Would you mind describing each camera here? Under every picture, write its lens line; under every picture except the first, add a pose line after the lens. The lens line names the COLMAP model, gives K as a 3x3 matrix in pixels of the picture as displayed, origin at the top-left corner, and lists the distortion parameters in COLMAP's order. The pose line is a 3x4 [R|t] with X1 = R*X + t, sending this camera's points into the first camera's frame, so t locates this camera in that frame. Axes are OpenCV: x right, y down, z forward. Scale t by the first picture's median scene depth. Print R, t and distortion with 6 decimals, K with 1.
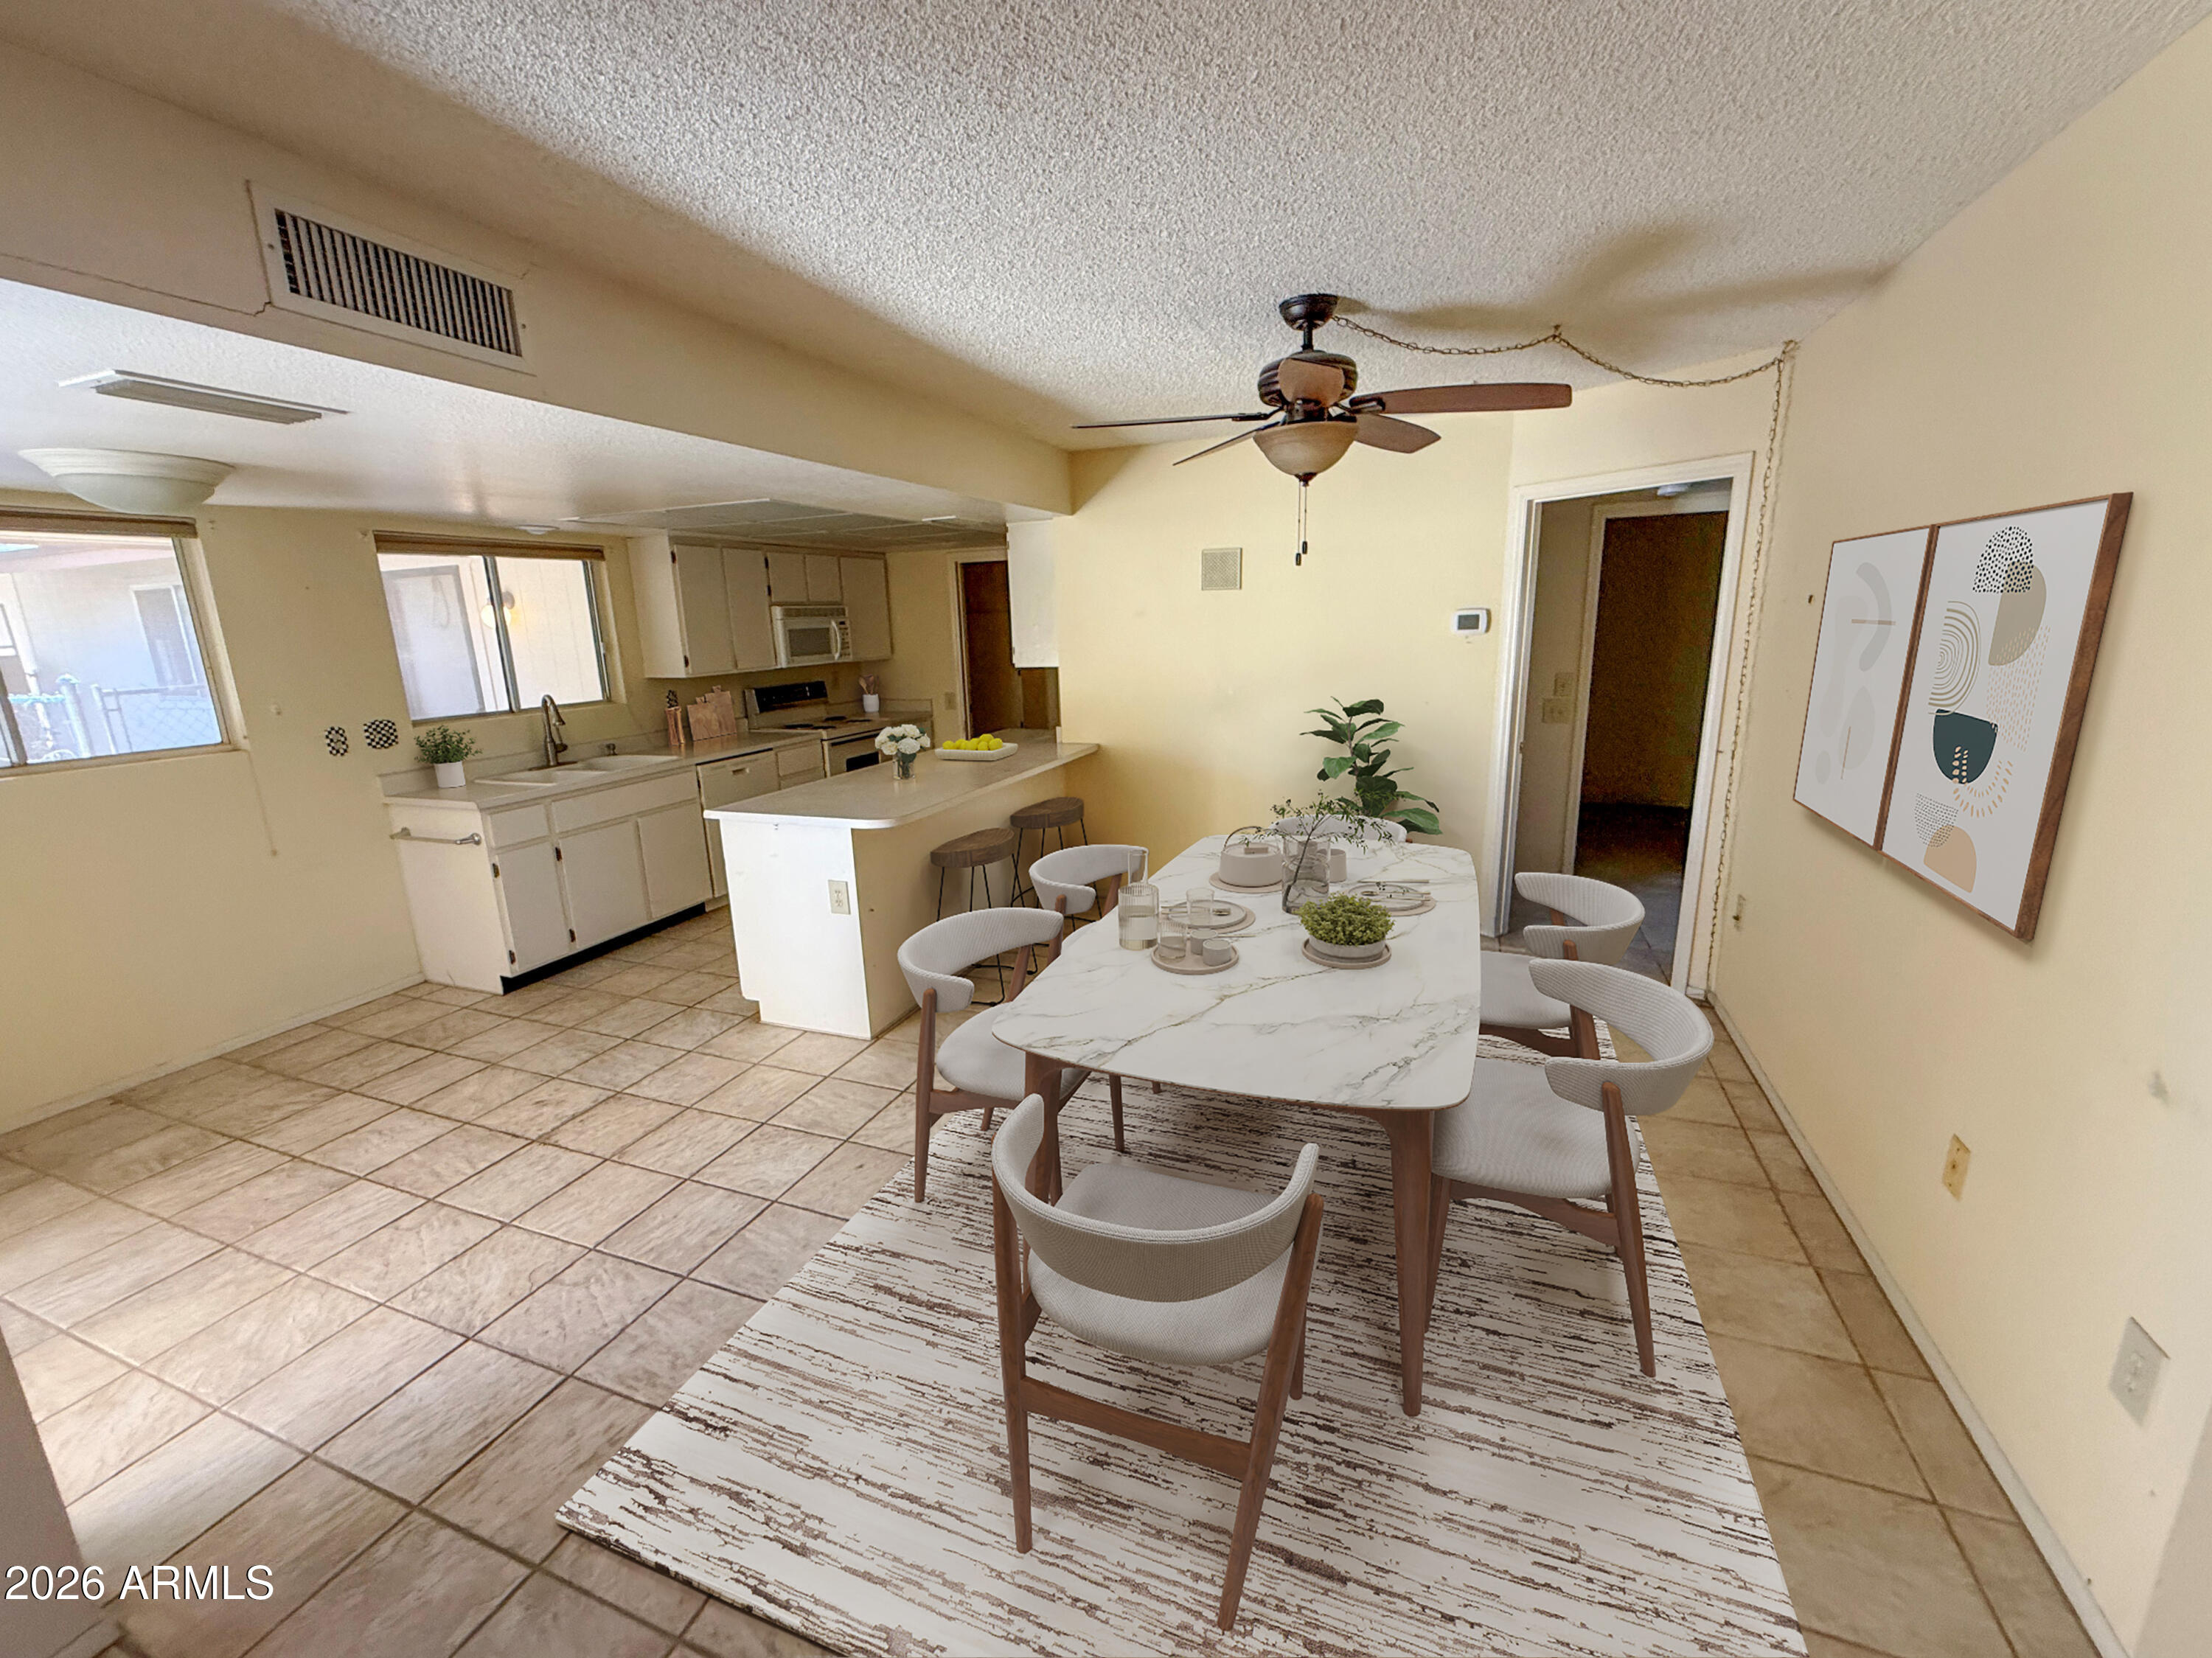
lens RADIAL K [[891.7, 0, 1072.1], [0, 891.7, 829.4], [0, 0, 1]] dist [-0.002002, -0.000137]
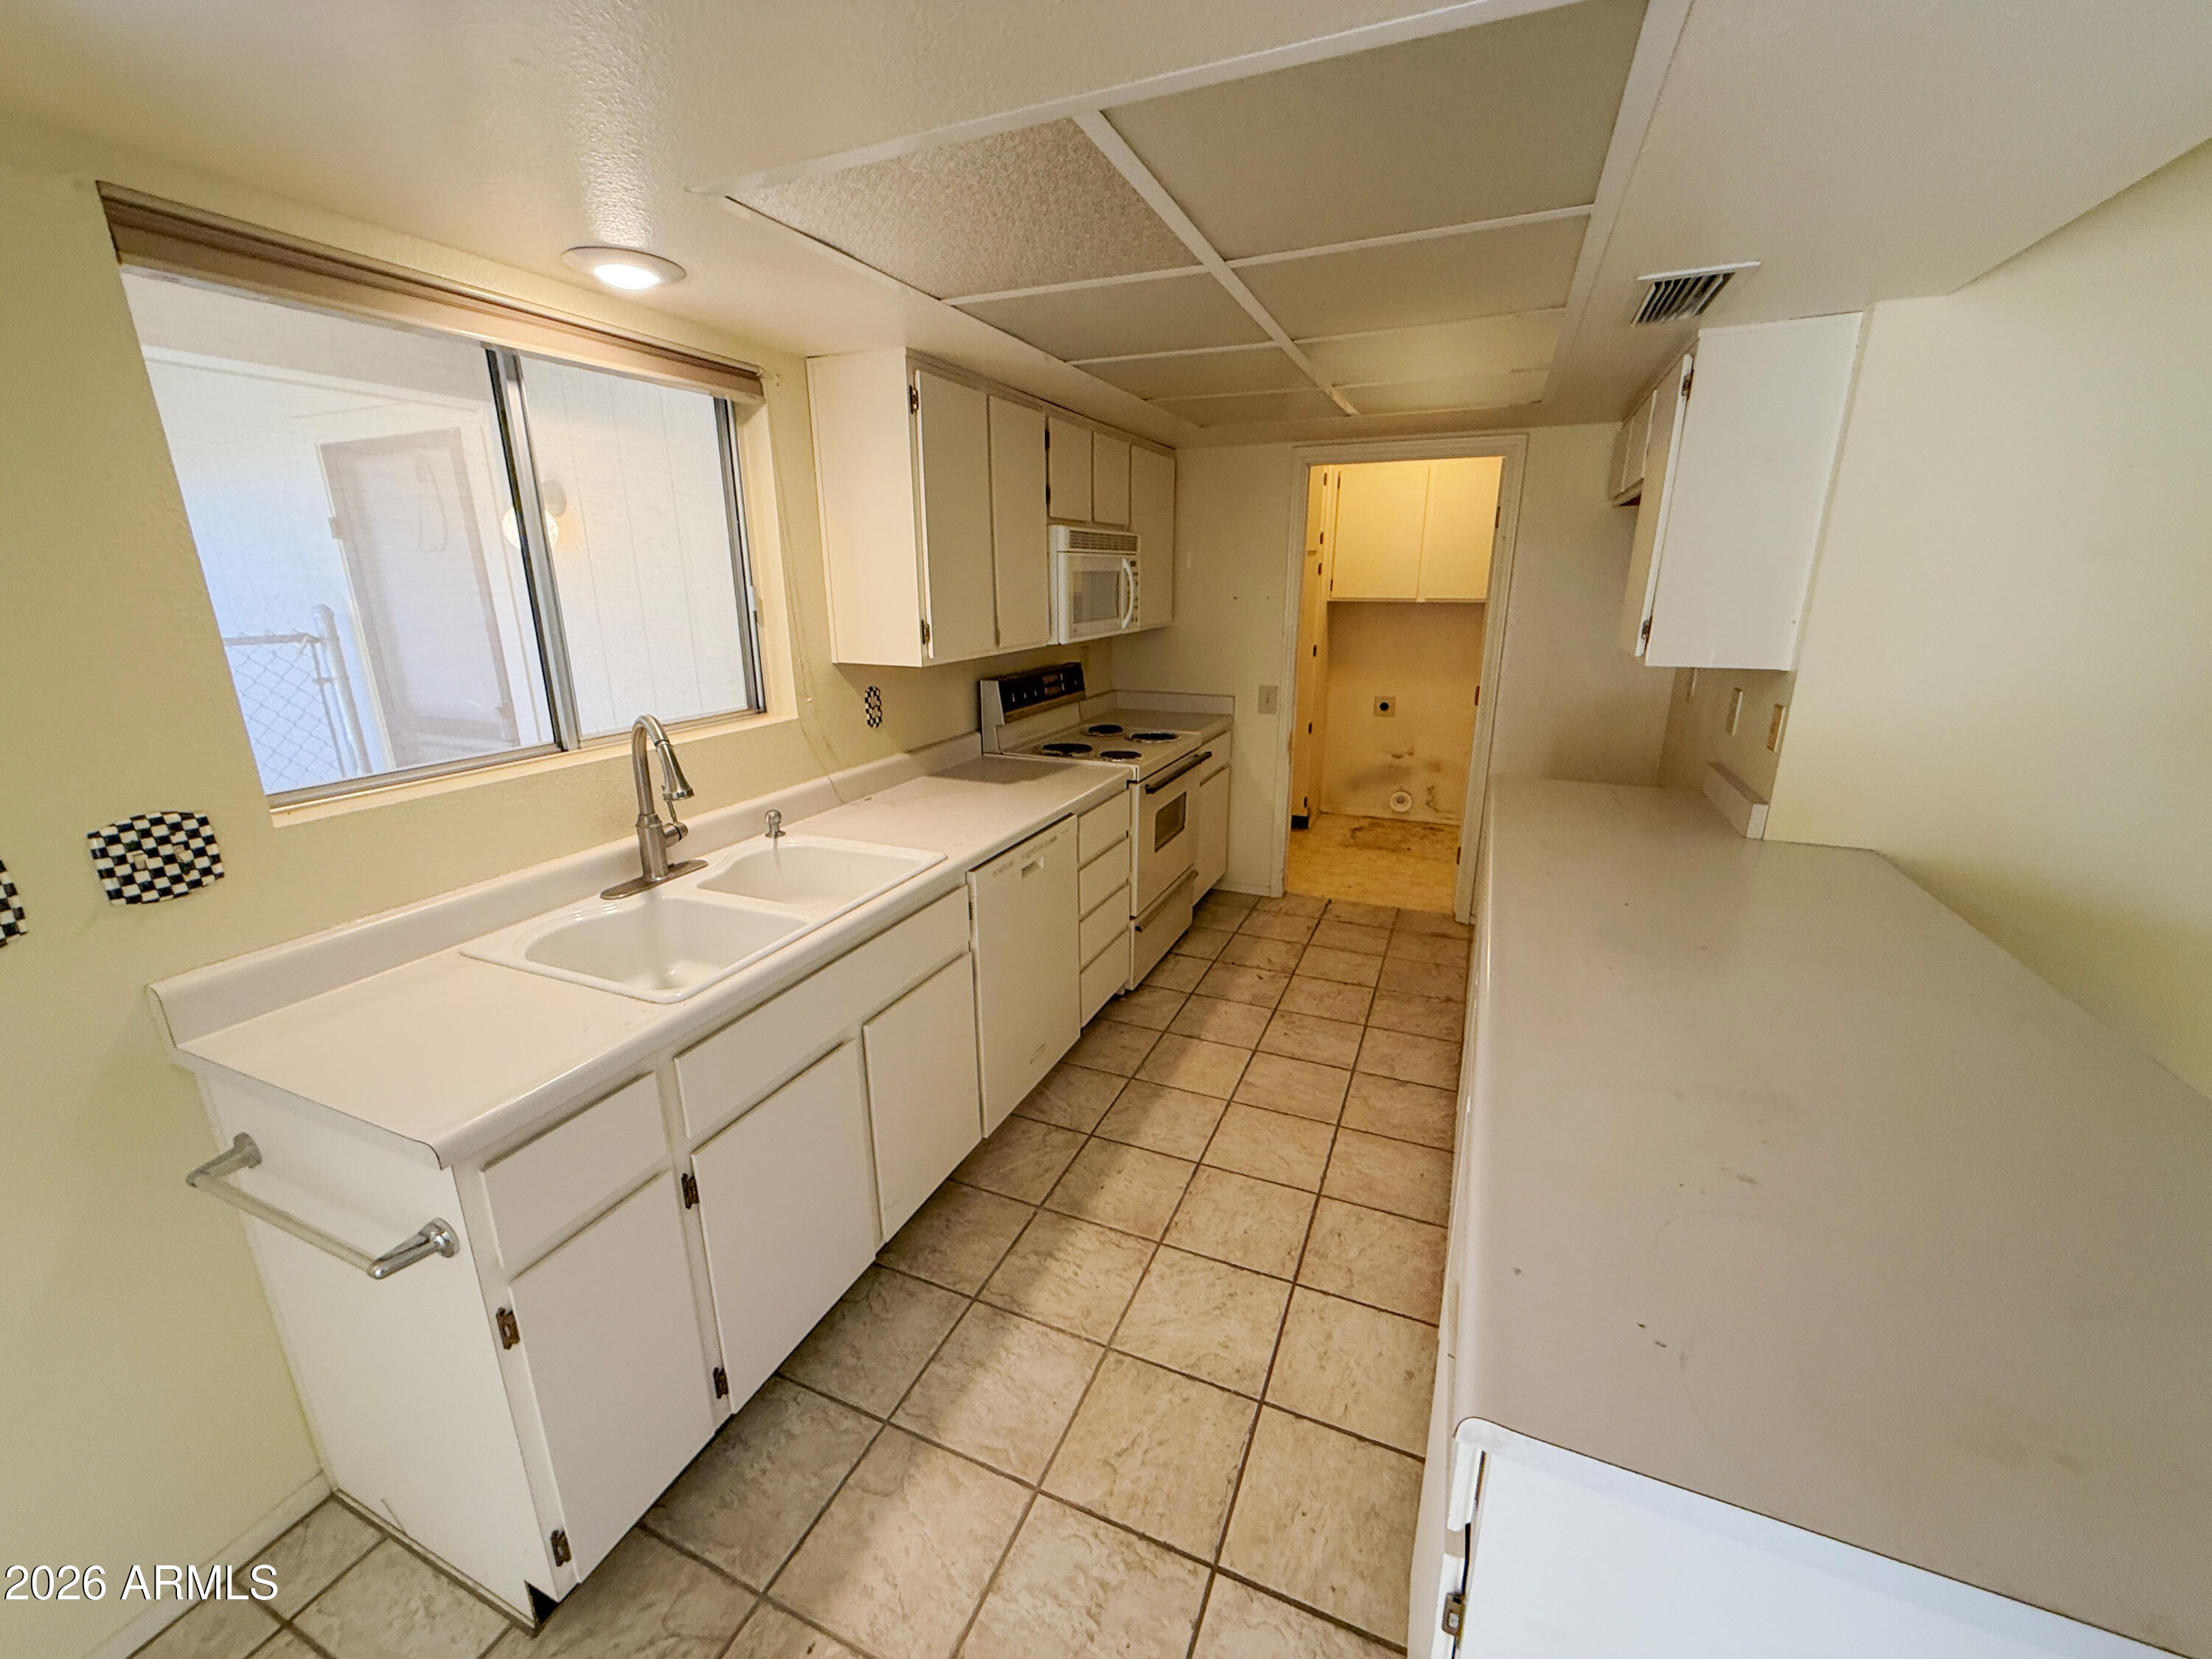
lens RADIAL K [[891.8, 0, 1089.5], [0, 891.8, 838.2], [0, 0, 1]] dist [-0.002002, -0.000137]
pose [[0.999109, 0.031891, -0.027637, -0.328576], [-0.030375, 0.998098, 0.053641, -0.107470], [0.029296, -0.052754, 0.998178, 0.525242]]
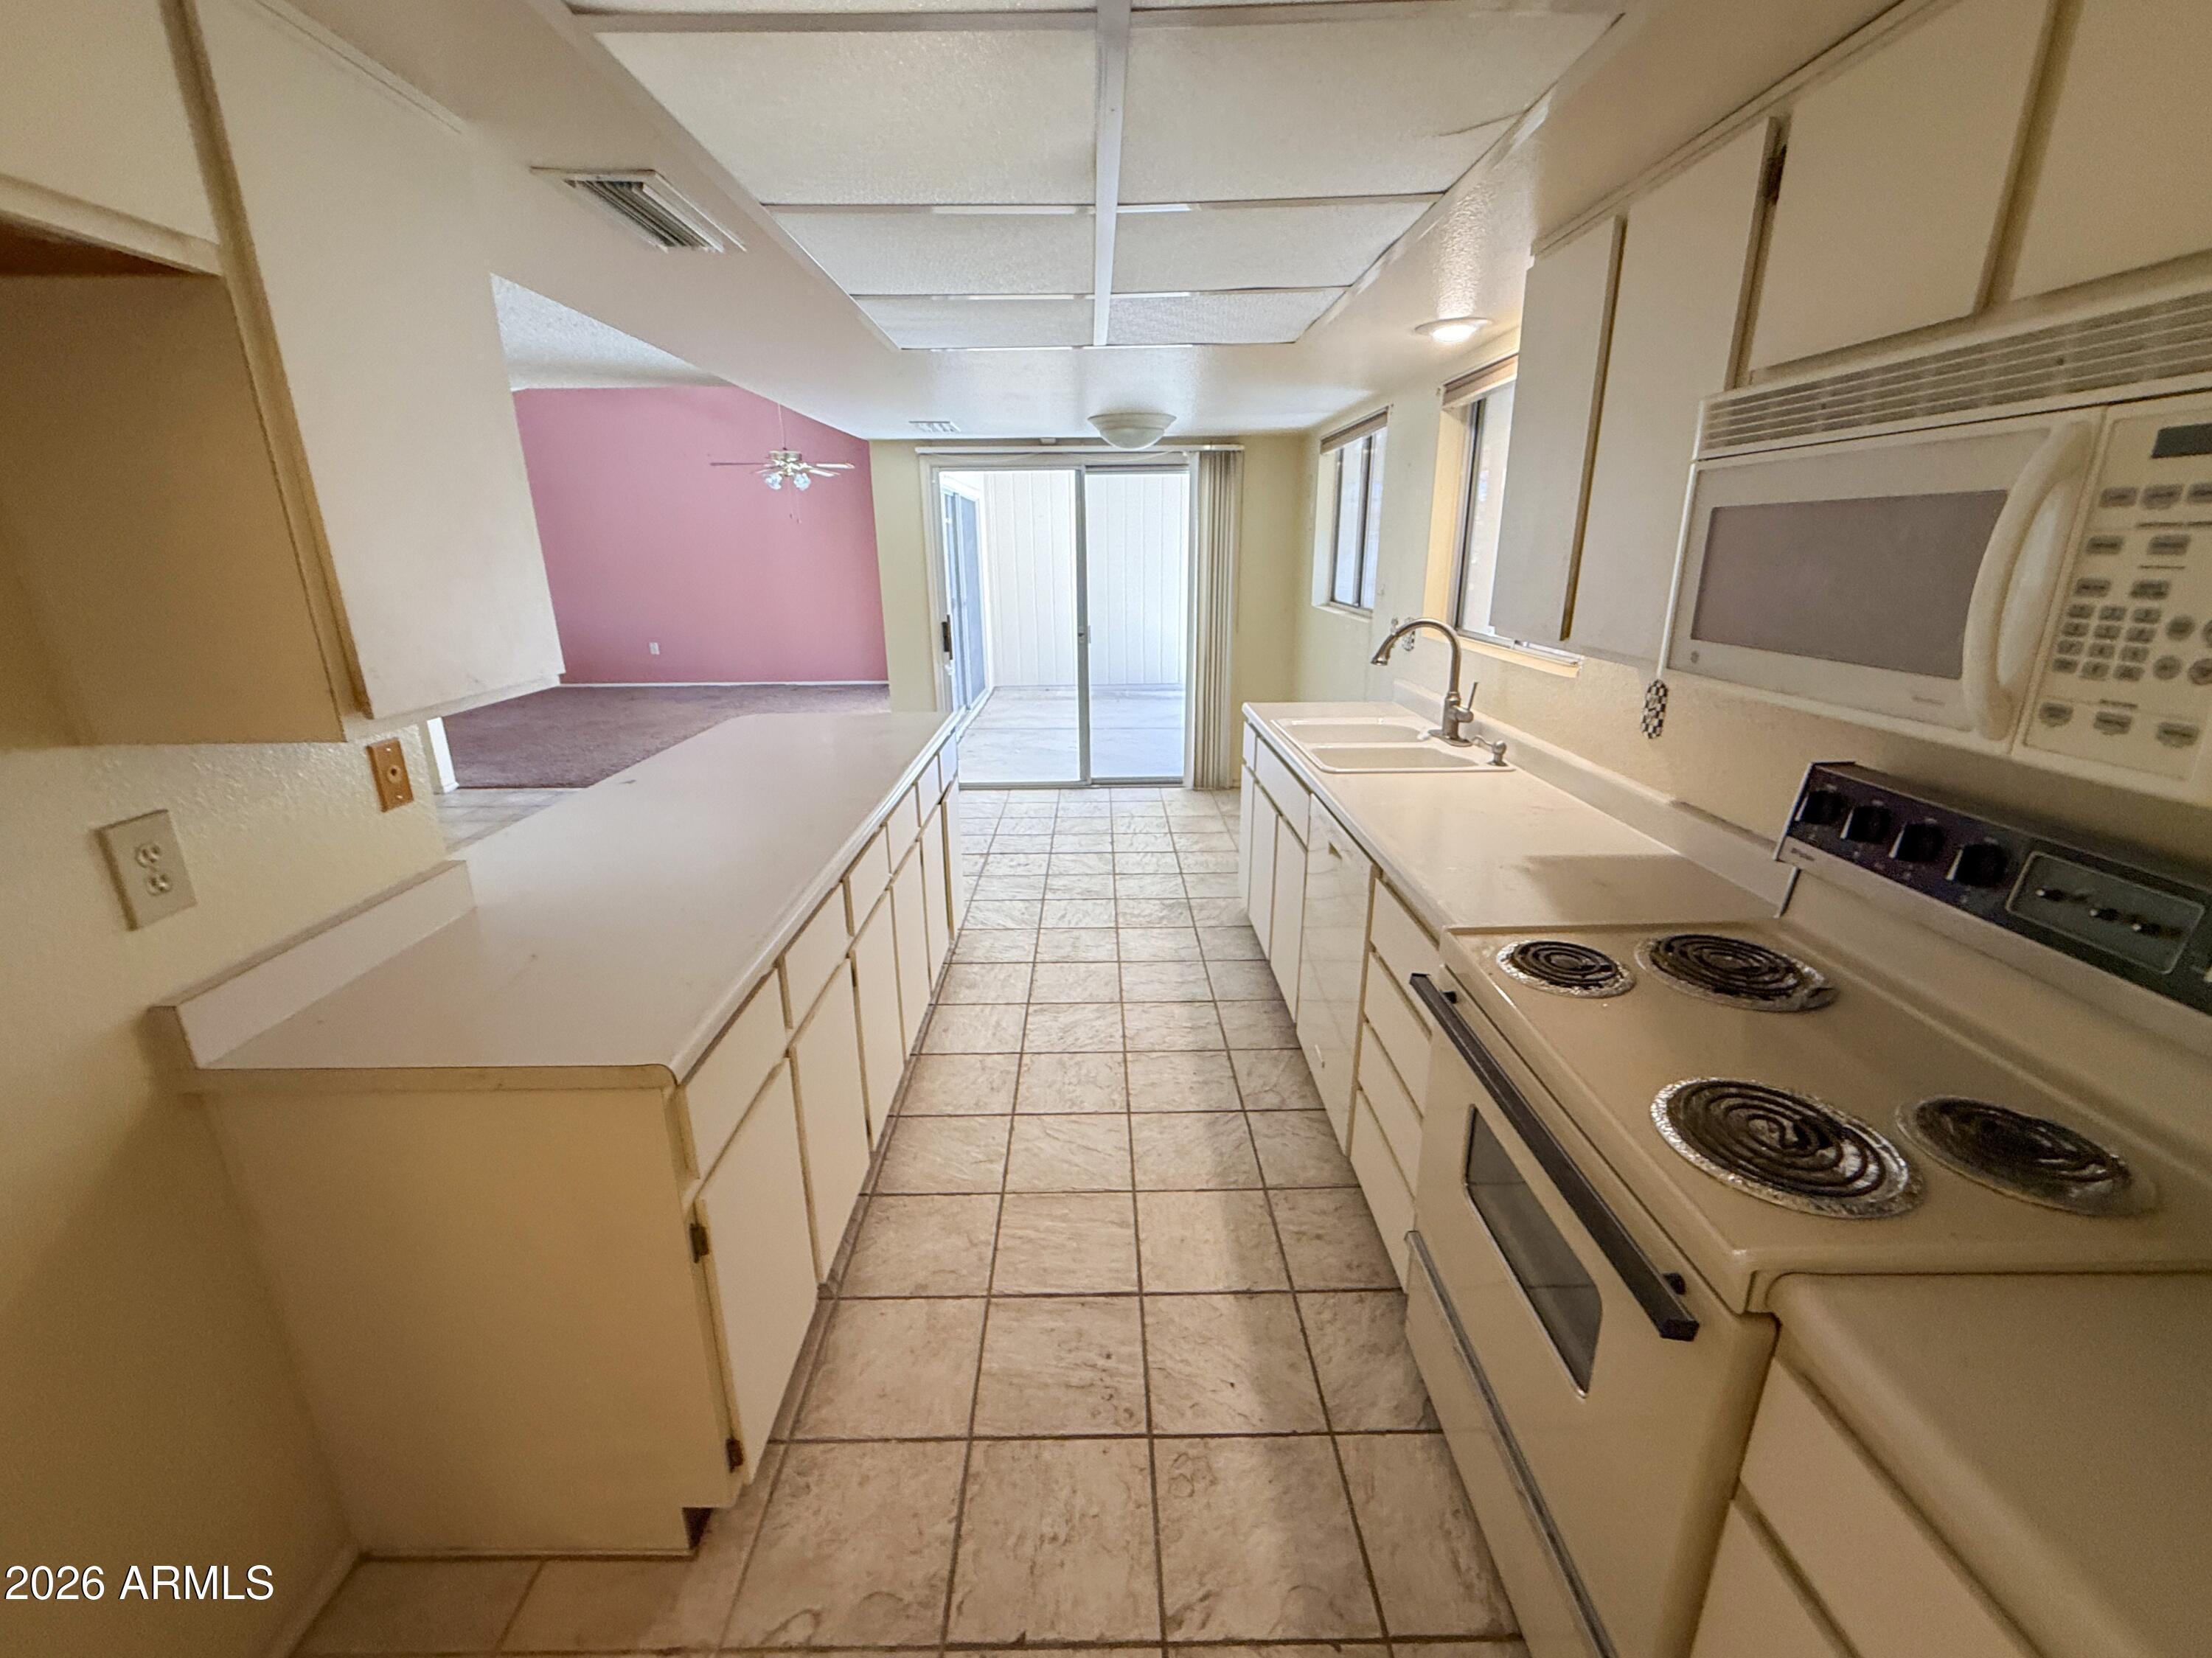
lens RADIAL K [[891.7, 0, 1094.7], [0, 891.7, 827.5], [0, 0, 1]] dist [-0.002002, -0.000137]
pose [[-0.927579, 0.148085, -0.343029, -0.113511], [-0.049595, 0.861177, 0.505879, -0.292801], [0.370322, 0.486256, -0.791465, 1.305803]]
